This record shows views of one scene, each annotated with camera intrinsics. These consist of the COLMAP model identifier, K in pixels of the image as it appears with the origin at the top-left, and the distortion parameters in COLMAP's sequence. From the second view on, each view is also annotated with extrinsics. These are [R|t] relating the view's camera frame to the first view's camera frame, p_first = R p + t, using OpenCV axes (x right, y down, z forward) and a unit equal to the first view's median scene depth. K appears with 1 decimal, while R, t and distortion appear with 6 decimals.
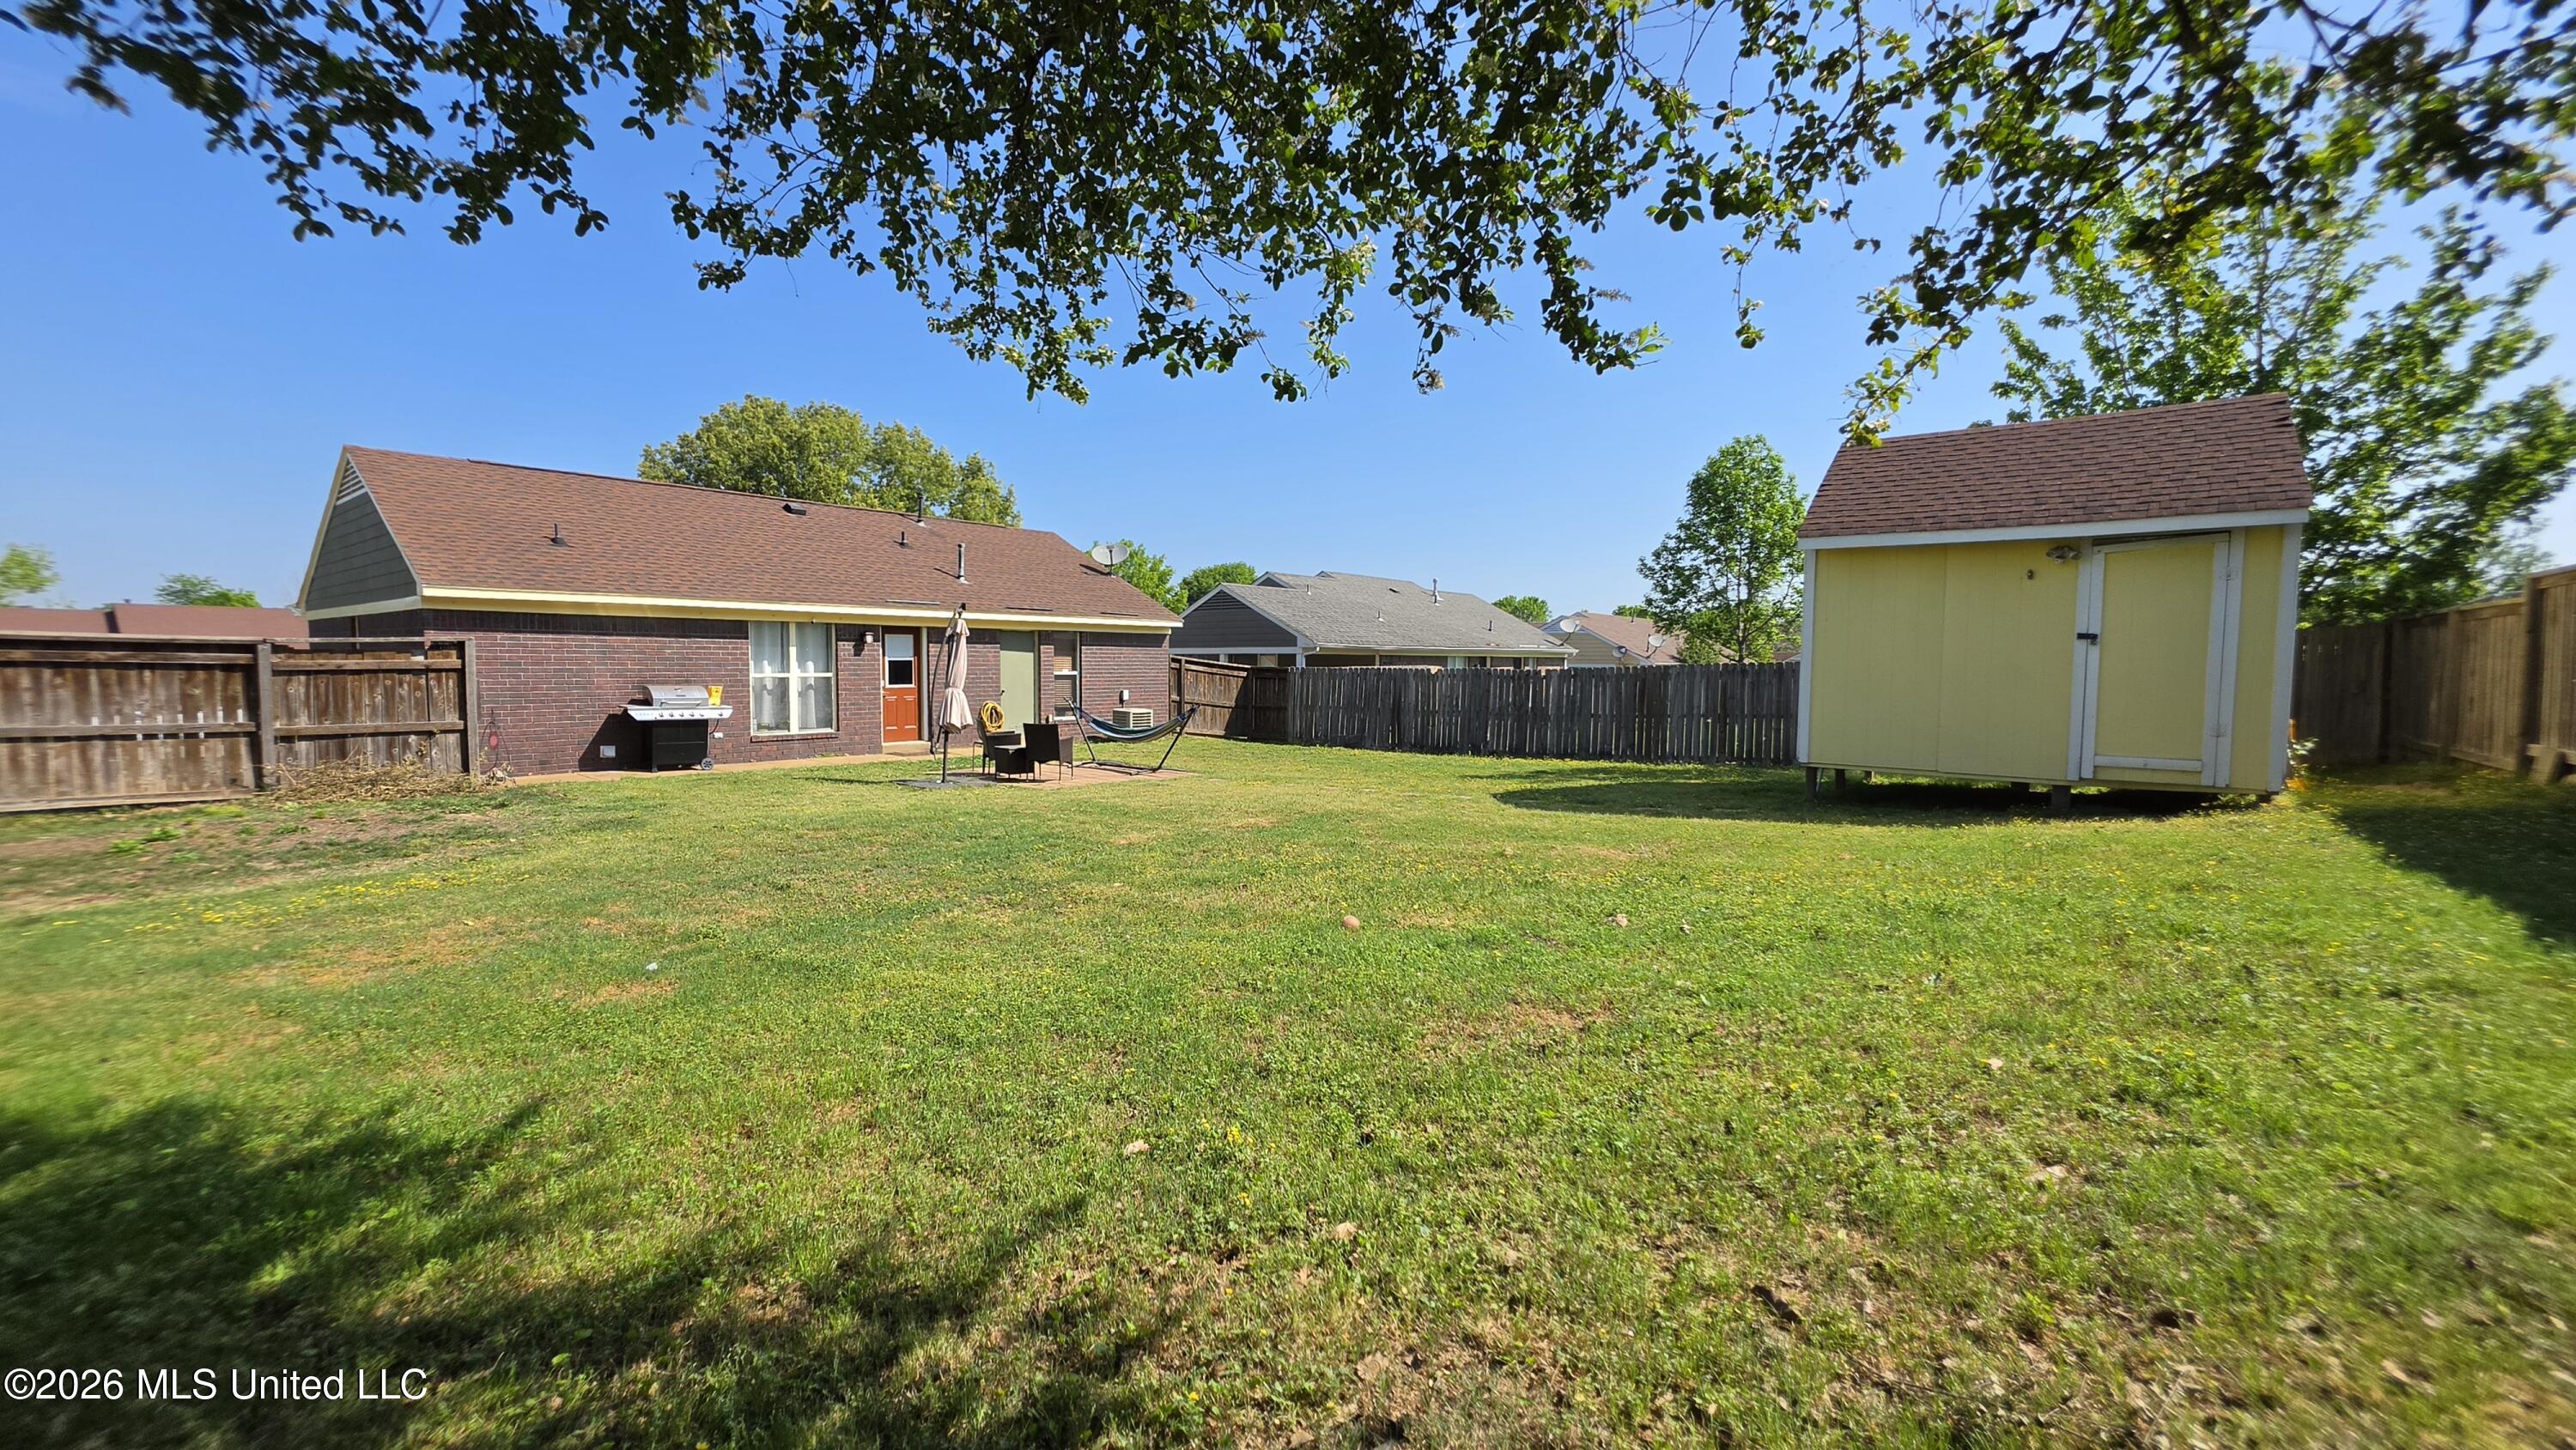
lens RADIAL K [[1033.5, 0, 1289.5], [0, 1033.5, 715.4], [0, 0, 1]] dist [-0.001812, -0.000448]
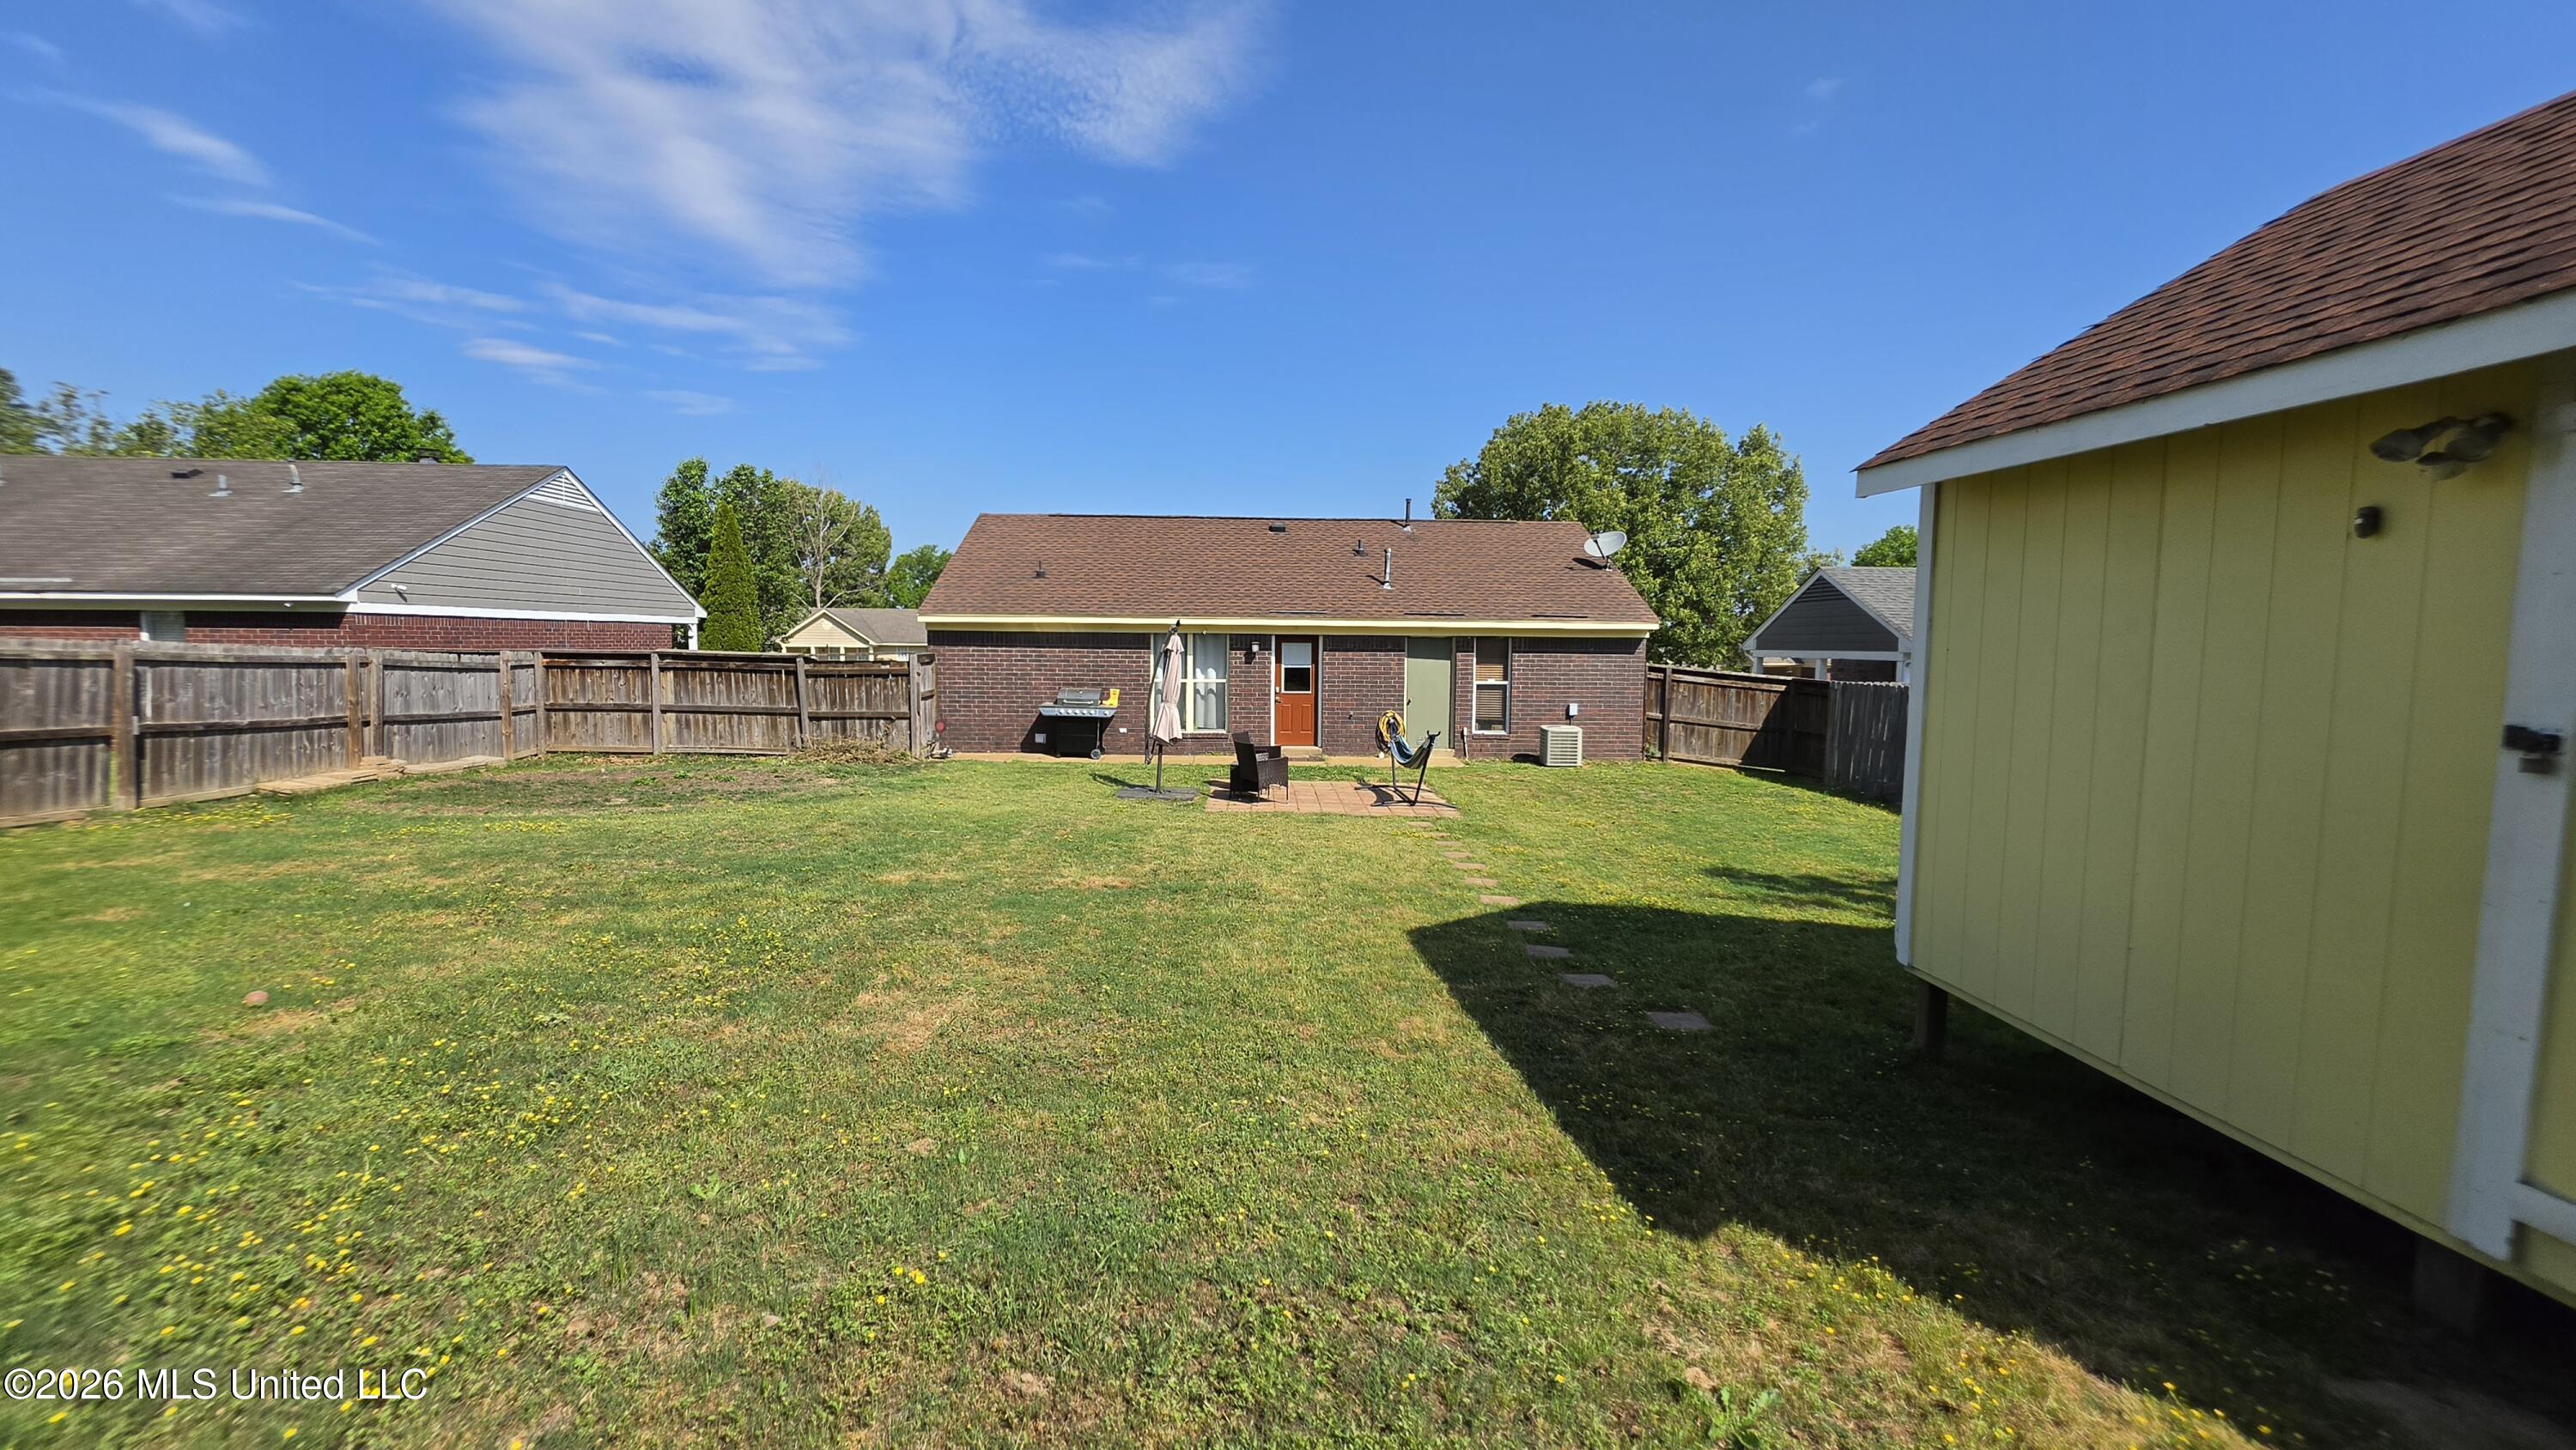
lens RADIAL K [[1033.5, 0, 1288.3], [0, 1033.5, 738.0], [0, 0, 1]] dist [-0.001812, -0.000448]
pose [[0.652363, 0.072706, -0.754411, 0.445959], [-0.046023, 0.997351, 0.056322, -0.044766], [0.756508, -0.002022, 0.653981, 0.341177]]
